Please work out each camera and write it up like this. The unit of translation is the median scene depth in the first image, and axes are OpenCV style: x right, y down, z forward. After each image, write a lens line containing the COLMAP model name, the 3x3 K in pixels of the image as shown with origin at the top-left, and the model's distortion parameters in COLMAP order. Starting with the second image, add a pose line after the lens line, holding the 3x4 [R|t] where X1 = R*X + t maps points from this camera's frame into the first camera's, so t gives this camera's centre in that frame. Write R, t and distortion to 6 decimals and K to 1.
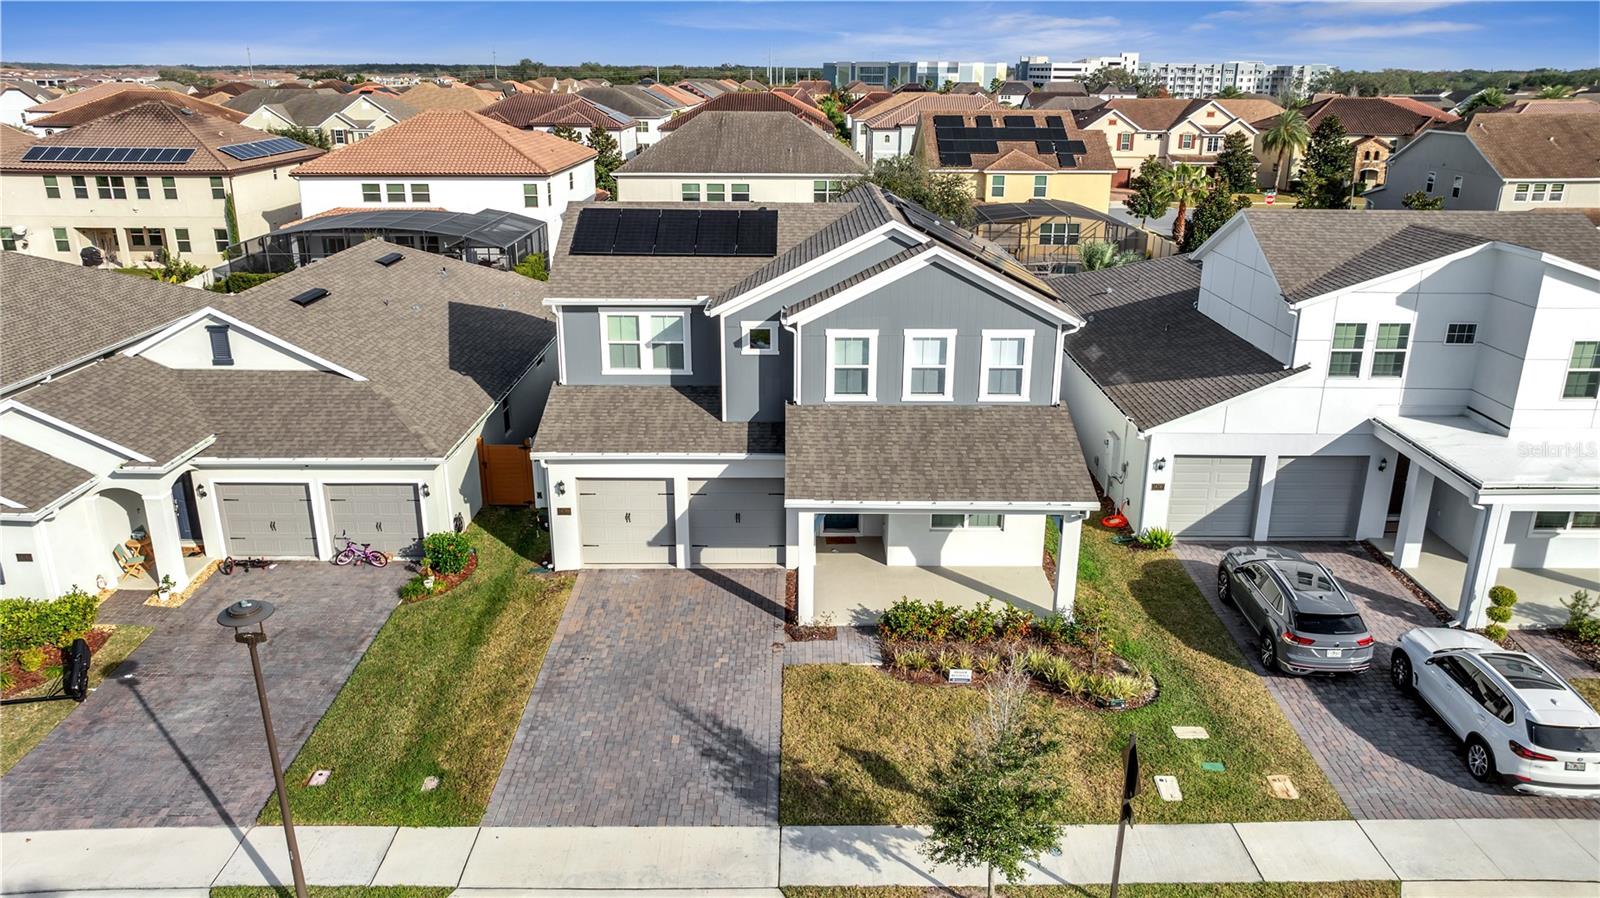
lens RADIAL K [[1127.0, 0, 805.9], [0, 1127.0, 448.4], [0, 0, 1]] dist [-0.031218, 0.023372]
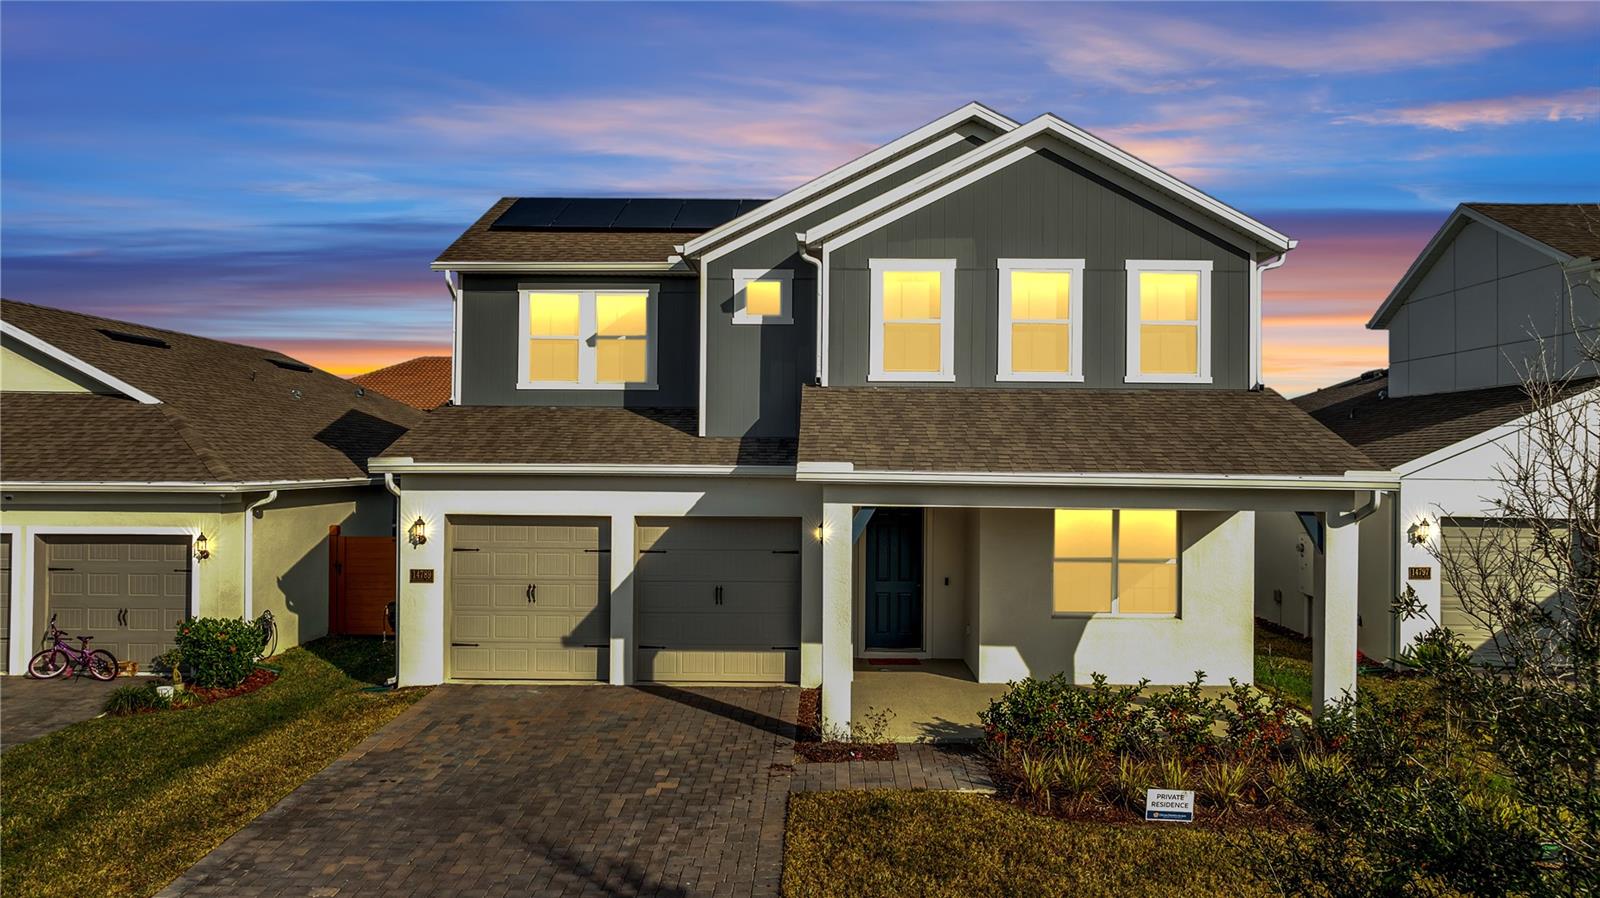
lens RADIAL K [[1127.0, 0, 805.9], [0, 1127.0, 448.4], [0, 0, 1]] dist [-0.031218, 0.023372]
pose [[0.999714, 0.003473, -0.023679, -0.001957], [-0.011064, 0.944398, -0.328618, 0.180782], [0.021221, 0.328786, 0.944166, 0.426964]]
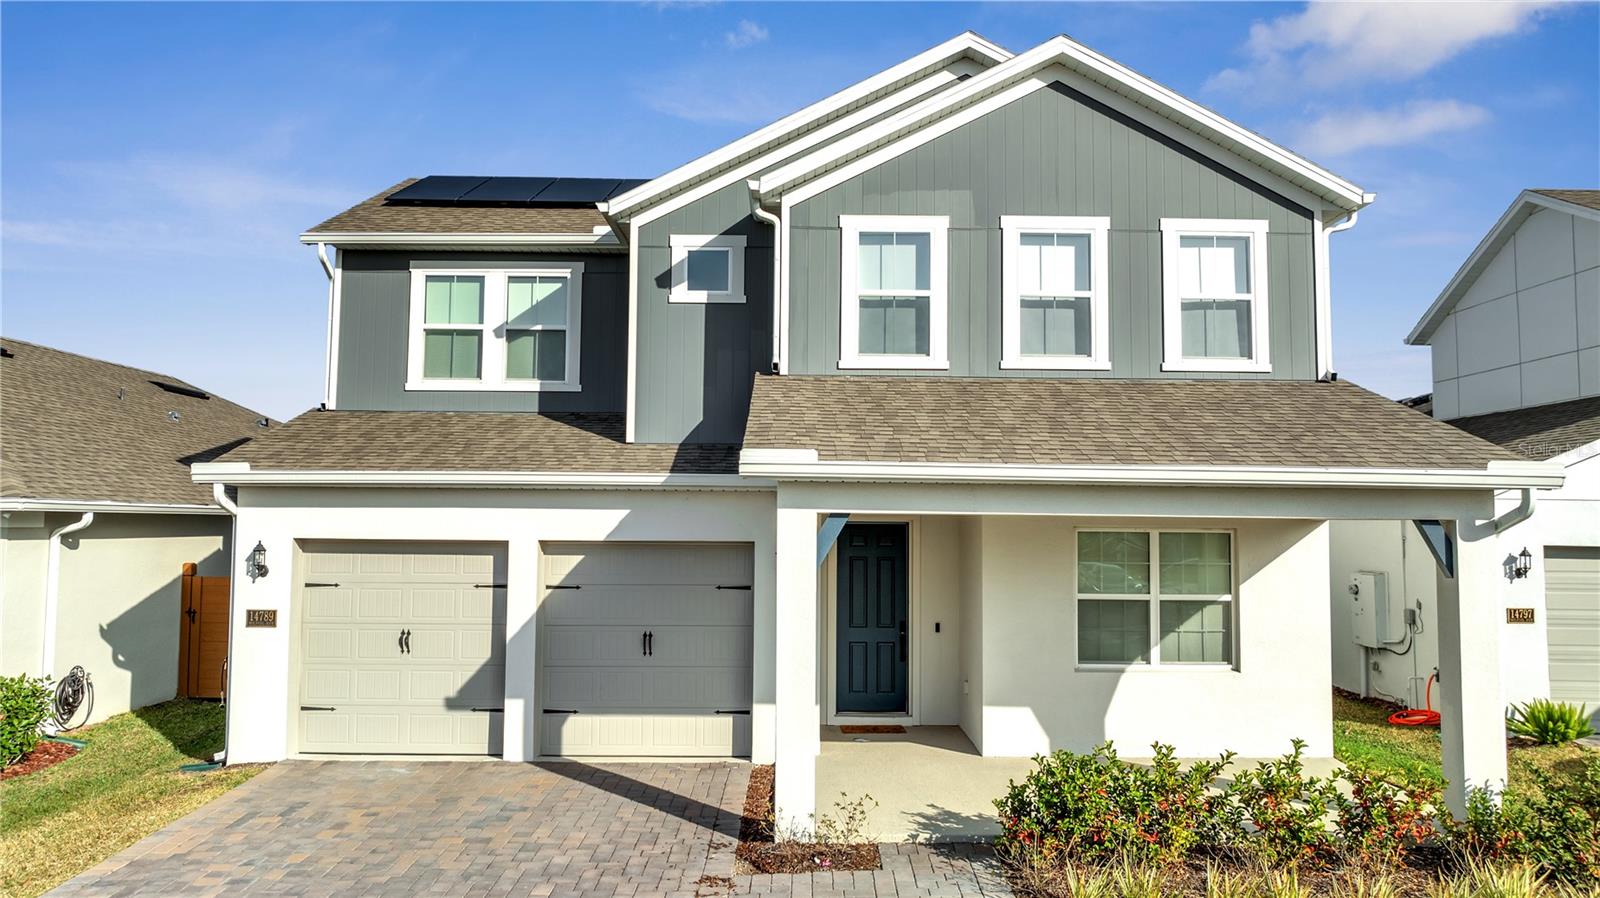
lens RADIAL K [[1127.0, 0, 805.9], [0, 1127.0, 448.4], [0, 0, 1]] dist [-0.031218, 0.023372]
pose [[0.999993, 0.003606, 0.000247, 0.002794], [-0.003234, 0.923237, -0.384217, 0.162774], [-0.001613, 0.384214, 0.923243, 0.553321]]
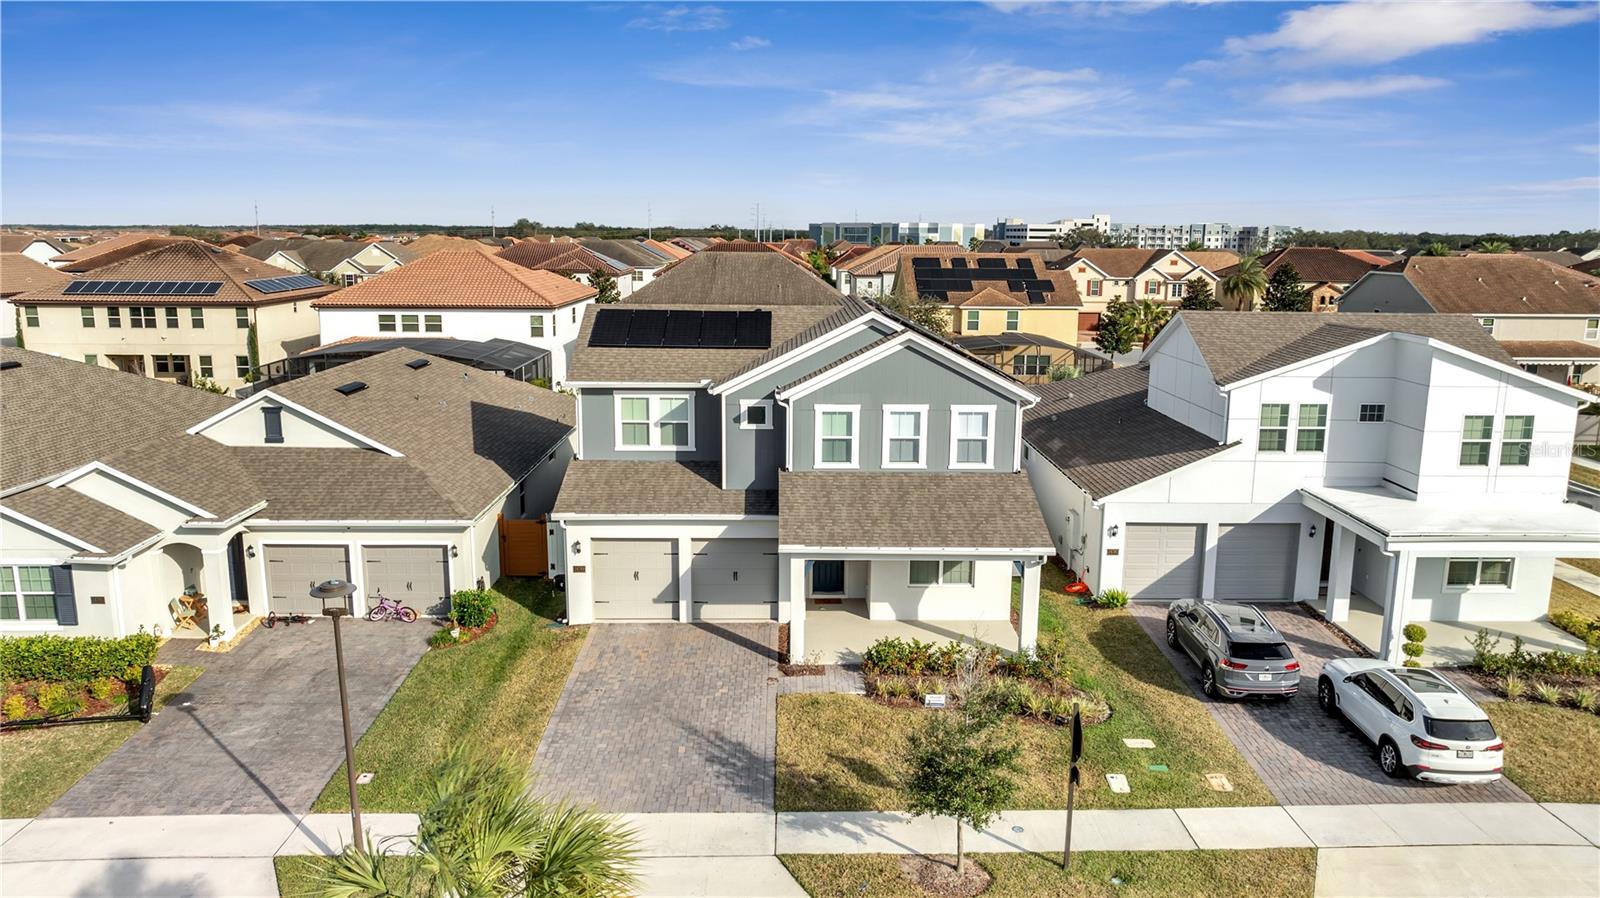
lens RADIAL K [[1127.0, 0, 805.9], [0, 1127.0, 448.4], [0, 0, 1]] dist [-0.031218, 0.023372]
pose [[0.999923, 0.000790, 0.012421, -0.004779], [0.000895, 0.990838, -0.135055, 0.087093], [-0.012413, 0.135055, 0.990760, -0.119211]]
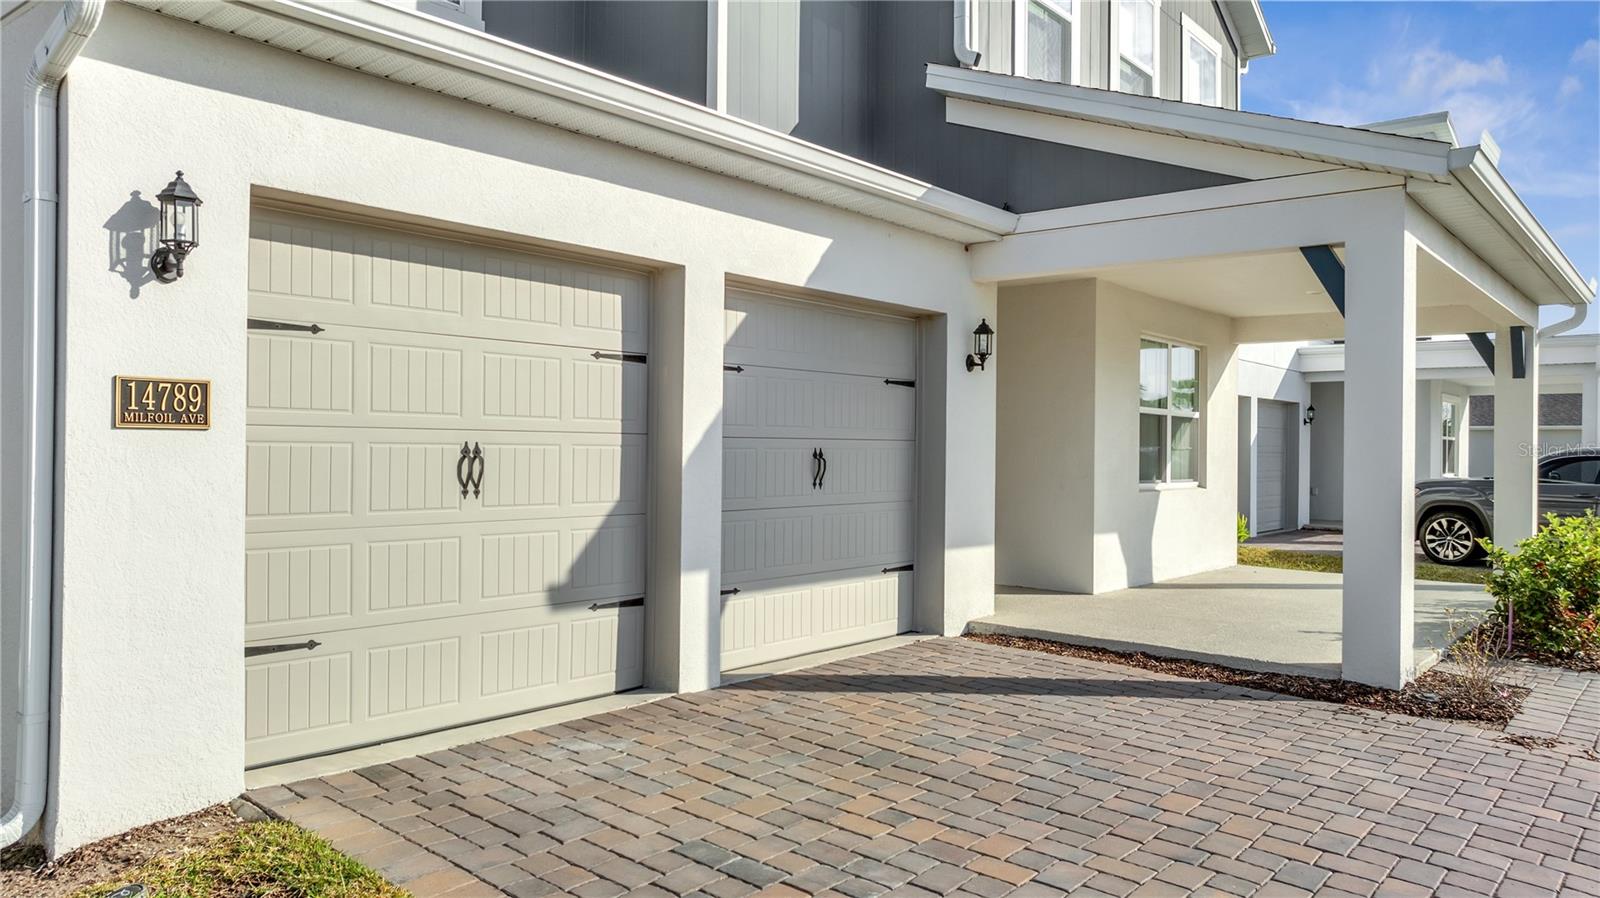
lens RADIAL K [[1127.0, 0, 805.9], [0, 1127.0, 448.4], [0, 0, 1]] dist [-0.031218, 0.023372]
pose [[0.636371, 0.004476, 0.771370, -0.273238], [0.240359, 0.949049, -0.203800, 0.112389], [-0.732980, 0.315098, 0.602871, 0.836490]]
